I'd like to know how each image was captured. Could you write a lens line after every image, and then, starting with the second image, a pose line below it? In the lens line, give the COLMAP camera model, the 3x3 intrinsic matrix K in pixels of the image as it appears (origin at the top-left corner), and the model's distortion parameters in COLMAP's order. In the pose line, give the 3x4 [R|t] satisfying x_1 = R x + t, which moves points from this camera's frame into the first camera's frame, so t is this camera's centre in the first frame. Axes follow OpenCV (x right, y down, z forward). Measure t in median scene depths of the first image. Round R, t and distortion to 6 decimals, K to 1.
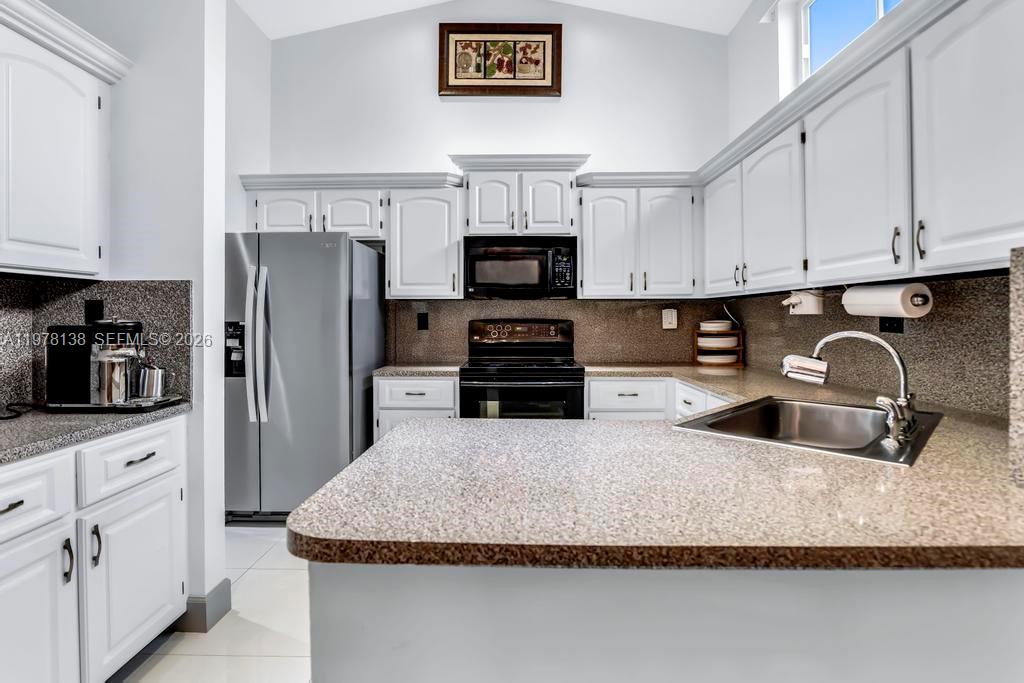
lens RADIAL K [[483.0, 0, 516.9], [0, 483.0, 319.3], [0, 0, 1]] dist [-0.022806, 0.002519]
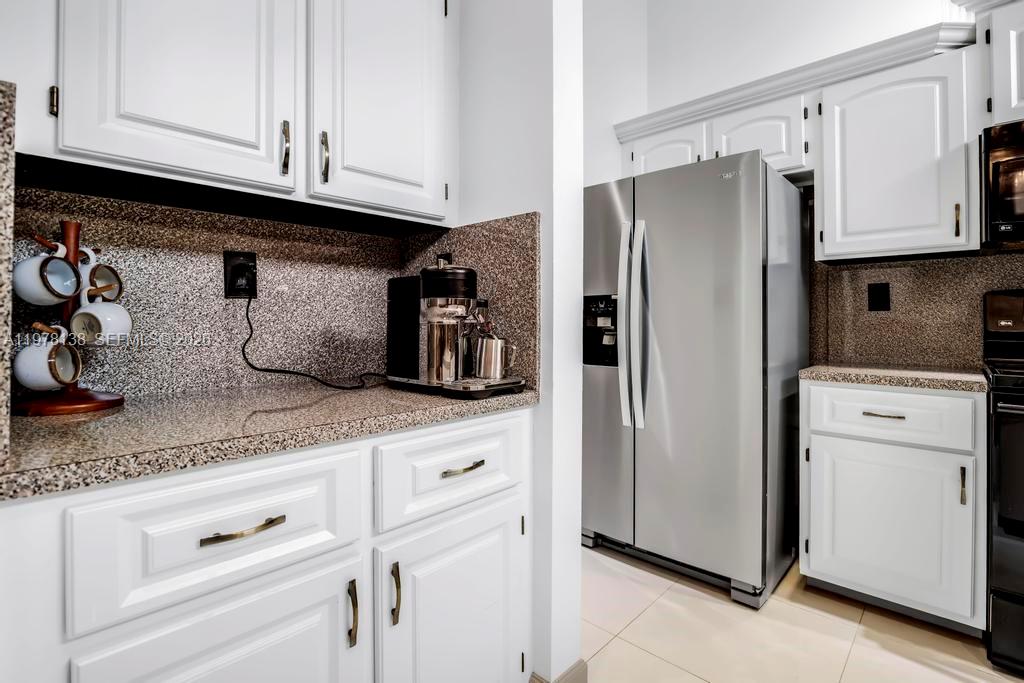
lens RADIAL K [[483.0, 0, 512.2], [0, 483.0, 319.1], [0, 0, 1]] dist [-0.022806, 0.002519]
pose [[0.729811, -0.001976, -0.683646, -0.139685], [-0.003802, 0.999969, -0.006949, 0.044305], [0.683639, 0.007671, 0.729780, 0.276785]]
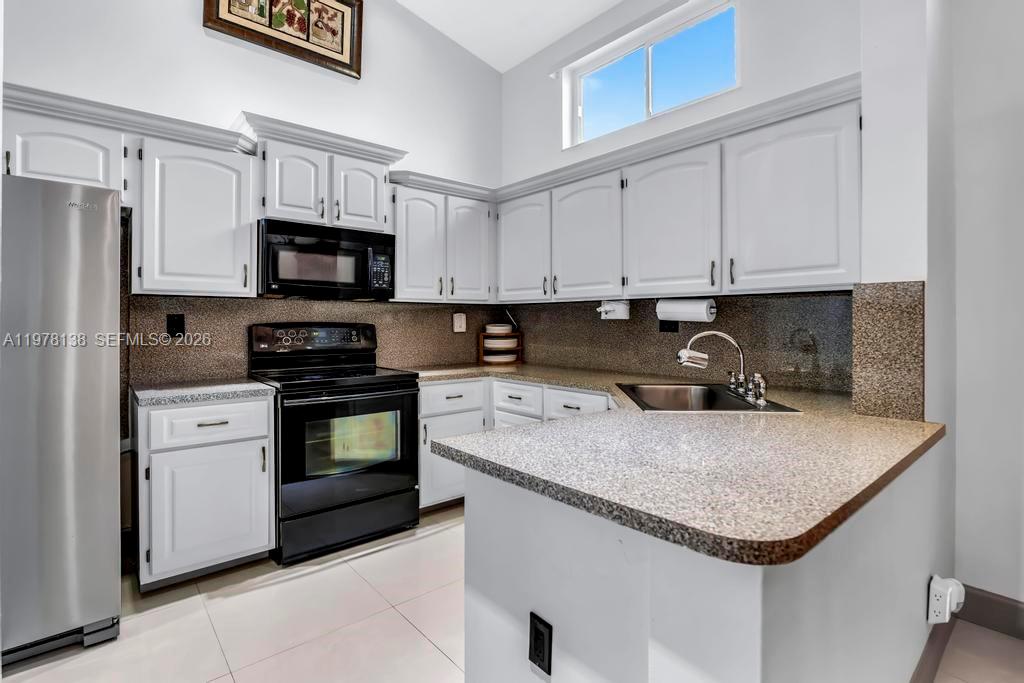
lens RADIAL K [[483.0, 0, 519.1], [0, 483.0, 322.4], [0, 0, 1]] dist [-0.022806, 0.002519]
pose [[0.751033, 0.000959, 0.660264, -0.327158], [0.000250, 0.999998, -0.001736, 0.000418], [-0.660265, 0.001469, 0.751032, 0.133907]]
